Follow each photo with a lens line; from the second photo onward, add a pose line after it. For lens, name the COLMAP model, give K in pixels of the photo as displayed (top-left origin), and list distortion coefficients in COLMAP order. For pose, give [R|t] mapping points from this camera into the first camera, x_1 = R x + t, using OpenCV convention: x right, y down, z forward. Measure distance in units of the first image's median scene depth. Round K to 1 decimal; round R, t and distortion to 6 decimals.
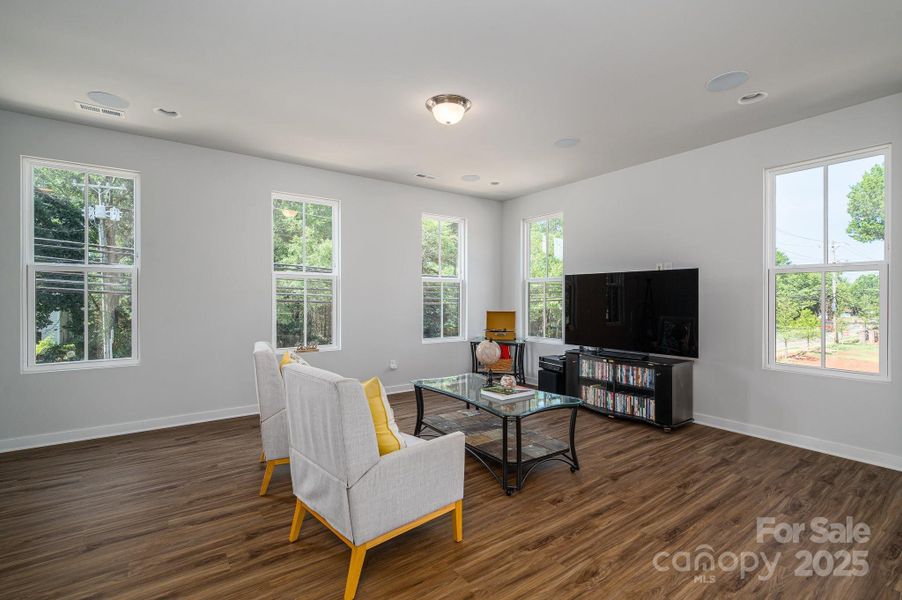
lens RADIAL K [[412.7, 0, 457.4], [0, 412.7, 297.3], [0, 0, 1]] dist [-0.000842, -0.000186]
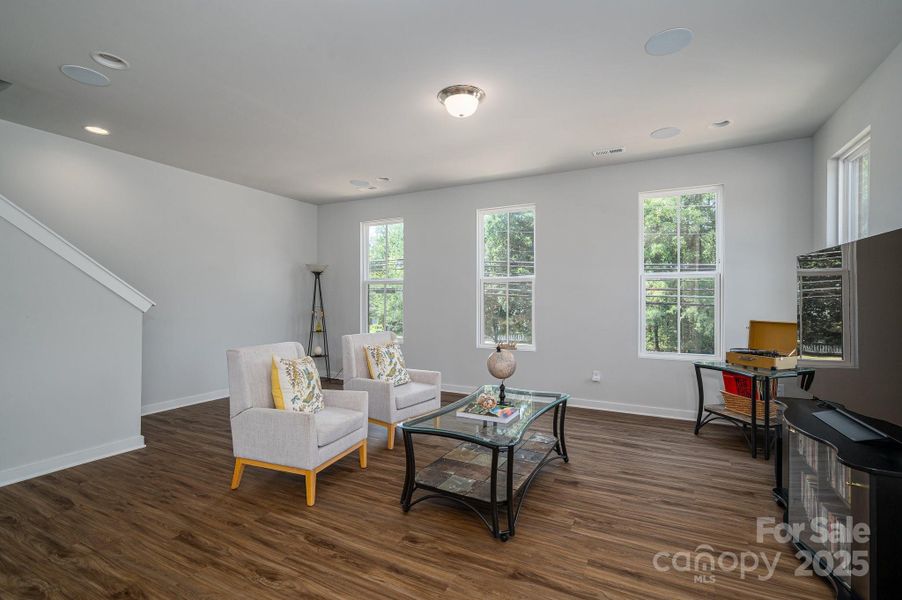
lens RADIAL K [[417.7, 0, 451.0], [0, 417.7, 300.0], [0, 0, 1]] dist [0.000018, -0.000361]
pose [[0.440556, -0.001638, -0.897724, 0.842224], [0.004272, 0.999991, 0.000272, 0.001137], [0.897715, -0.003955, 0.440559, 0.559422]]
